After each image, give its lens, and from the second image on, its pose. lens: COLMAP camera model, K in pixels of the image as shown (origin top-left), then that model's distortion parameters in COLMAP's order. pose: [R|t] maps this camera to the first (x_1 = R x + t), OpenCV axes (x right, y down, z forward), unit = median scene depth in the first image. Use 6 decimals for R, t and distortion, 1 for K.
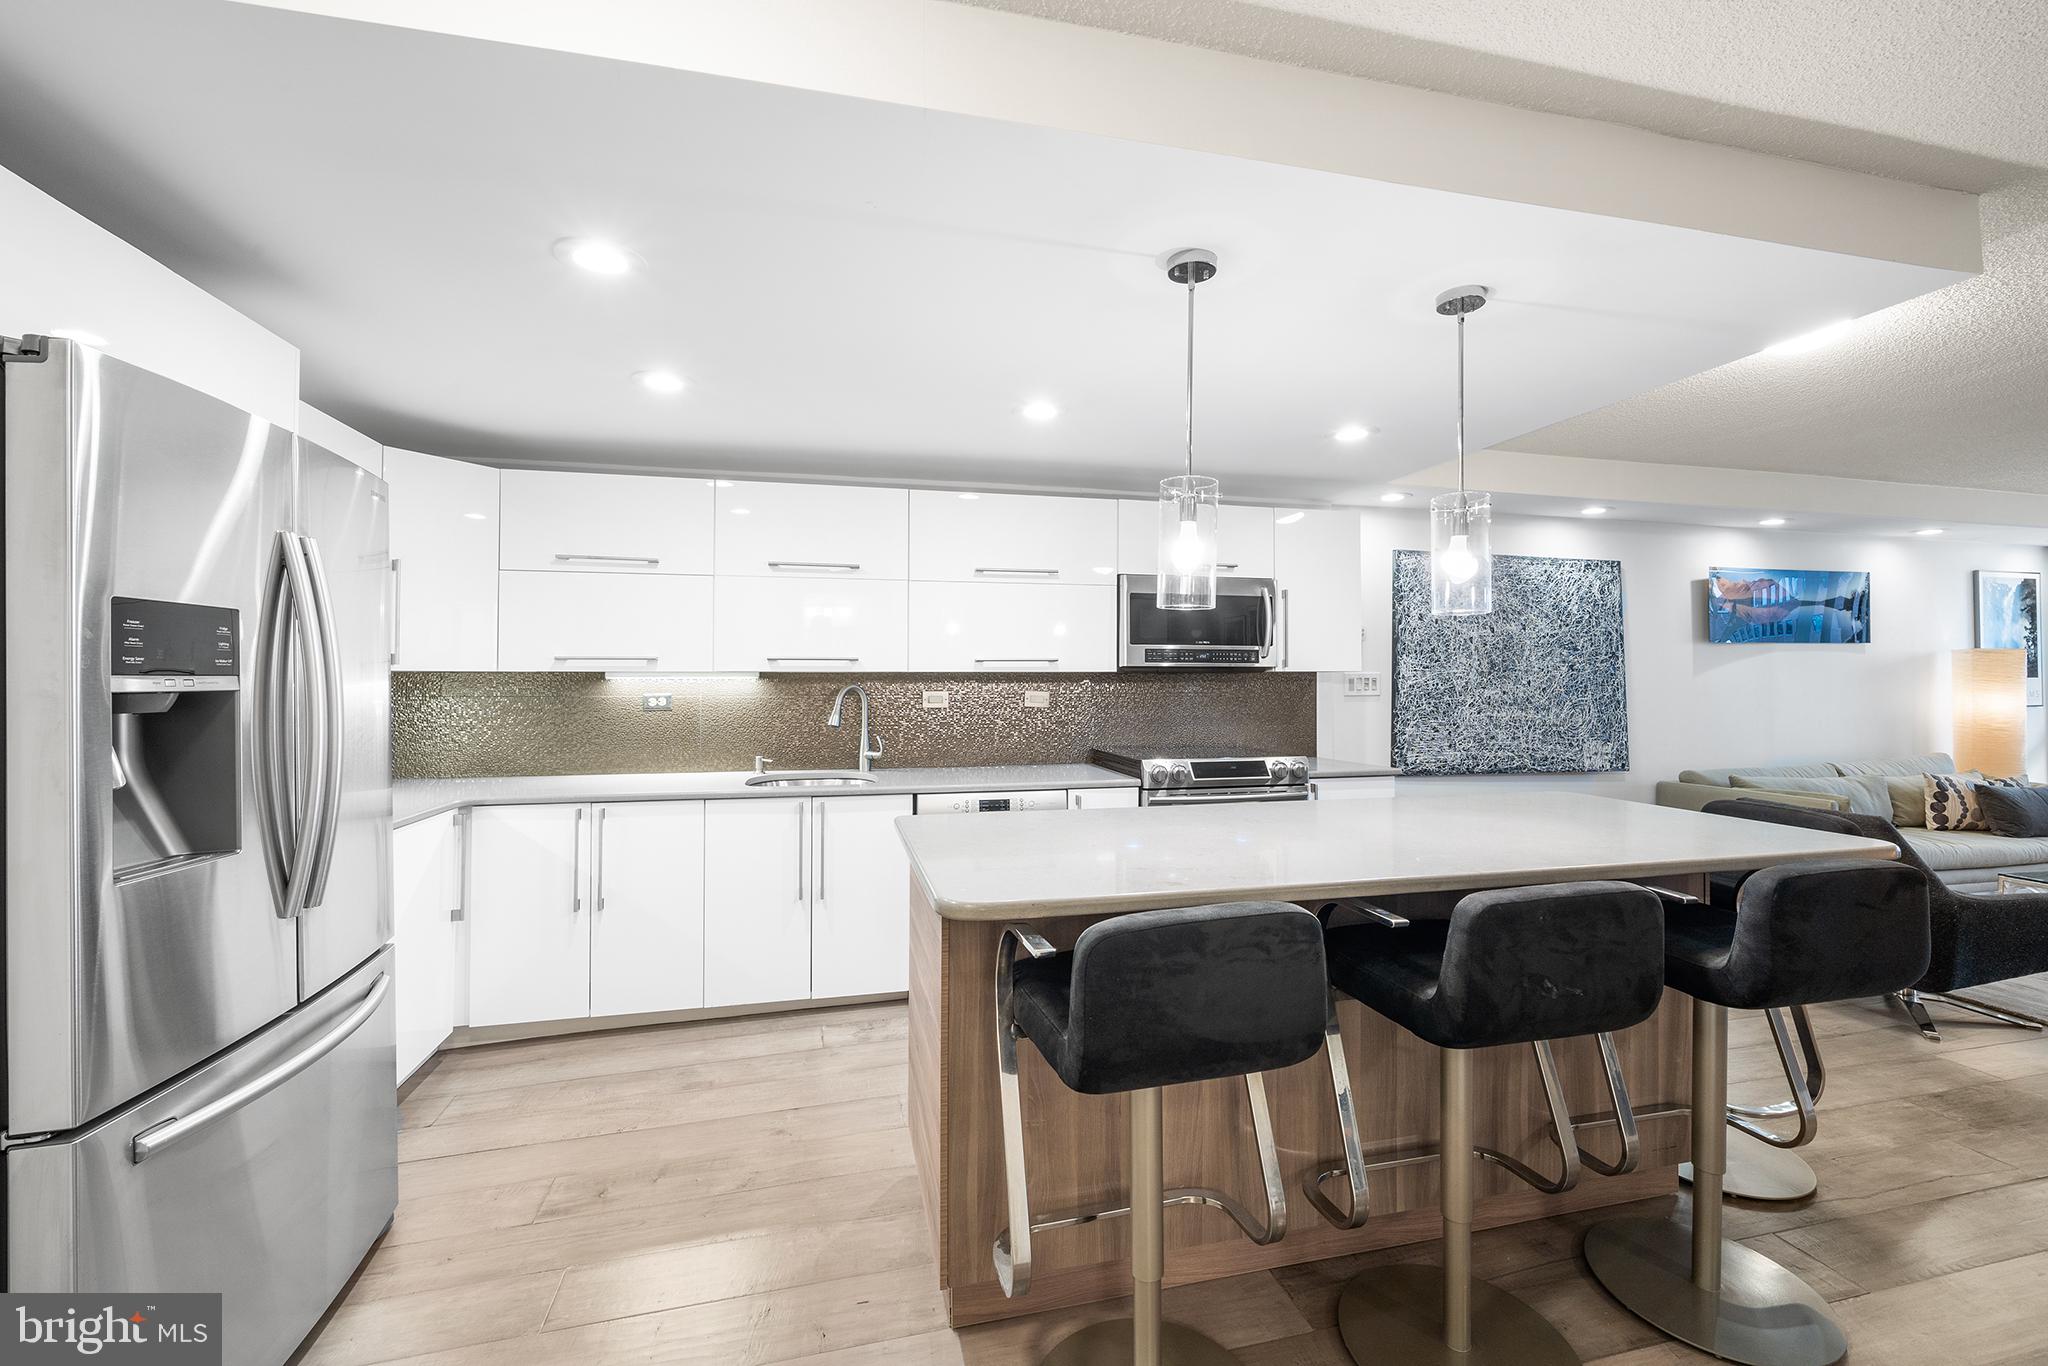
lens RADIAL K [[848.4, 0, 1031.2], [0, 848.4, 666.4], [0, 0, 1]] dist [-0.001152, -0.000426]
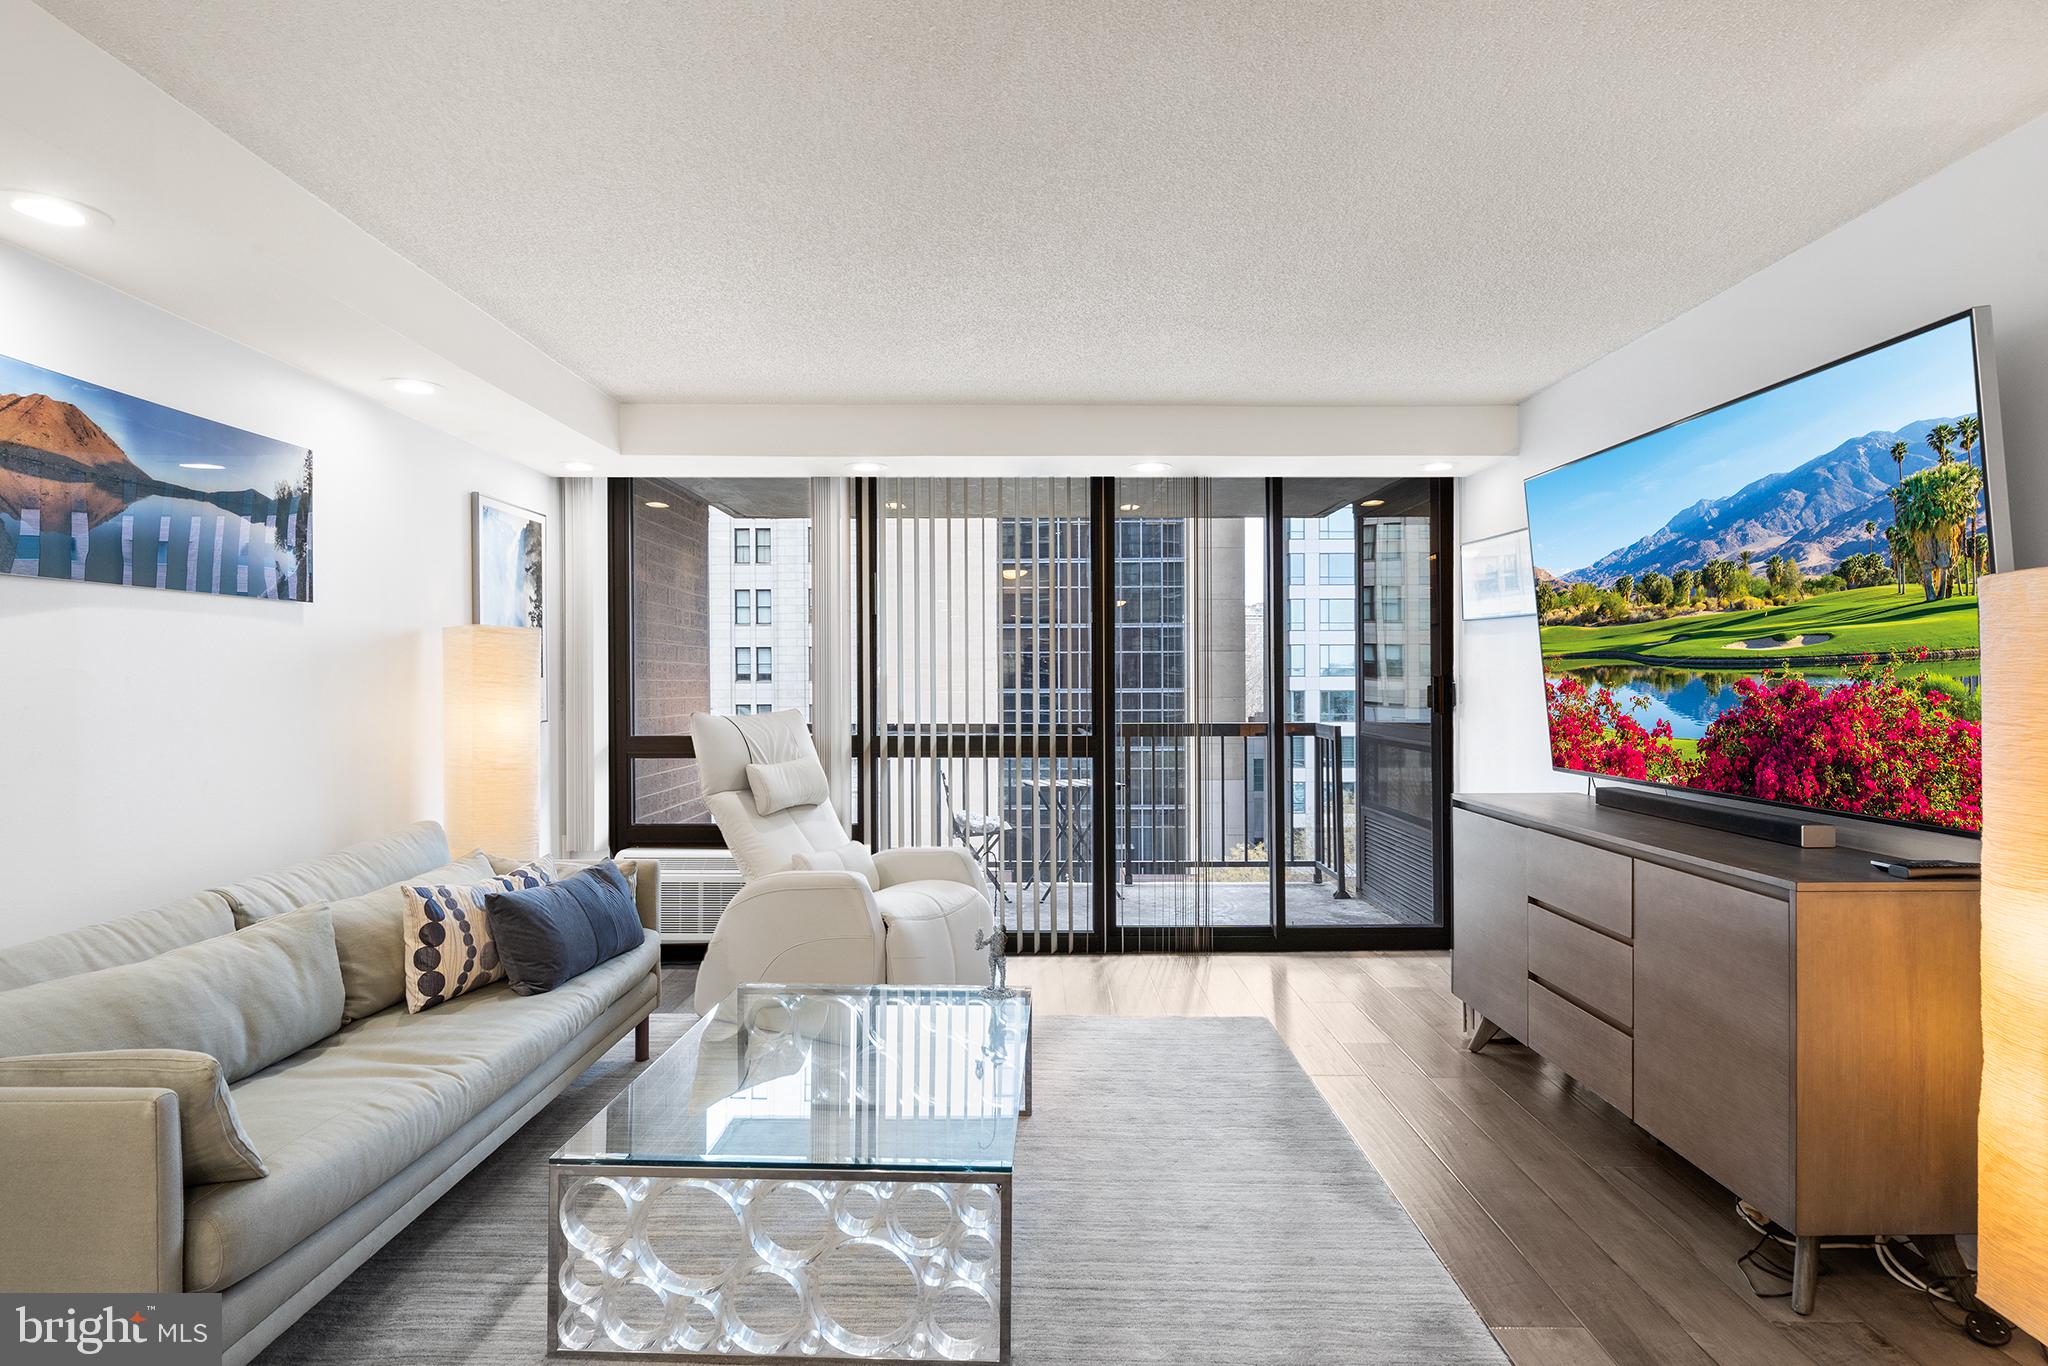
lens RADIAL K [[1109.2, 0, 1023.8], [0, 1109.2, 686.7], [0, 0, 1]] dist [0.001309, -0.000708]
pose [[0.244178, -0.007260, 0.969703, 0.696973], [-0.010878, 0.999889, 0.010225, 0.011623], [-0.969669, -0.013046, 0.244072, 0.664785]]
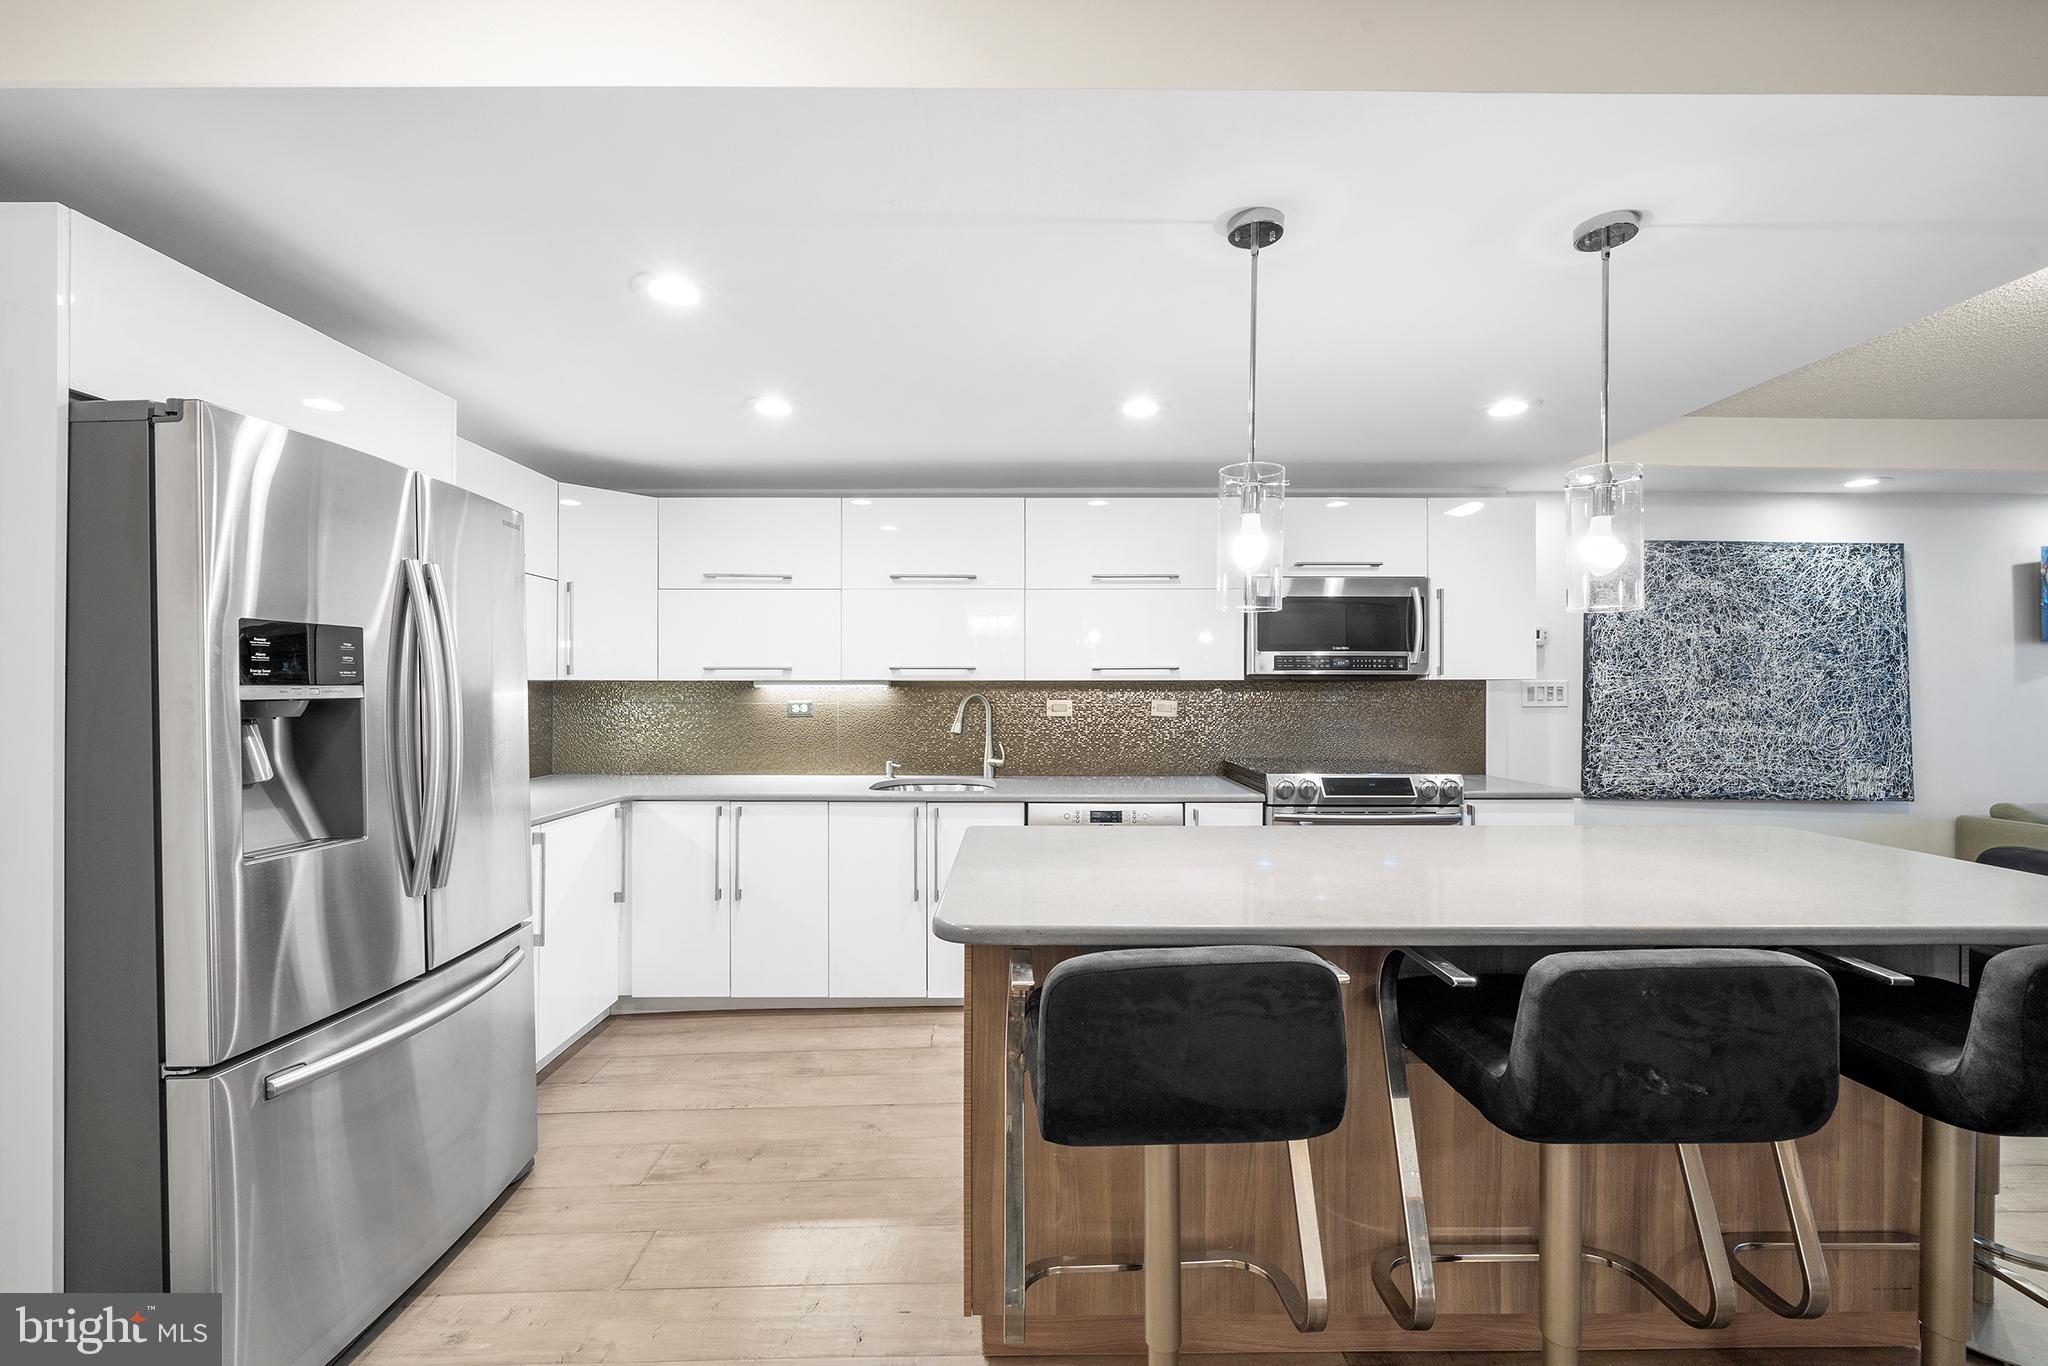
lens RADIAL K [[831.7, 0, 1026.0], [0, 831.7, 683.9], [0, 0, 1]] dist [-0.002021, -0.000113]
pose [[0.973402, 0.000274, -0.229103, 0.073758], [0.002362, 0.999934, 0.011227, -0.000500], [0.229091, -0.011470, 0.973337, 0.039395]]
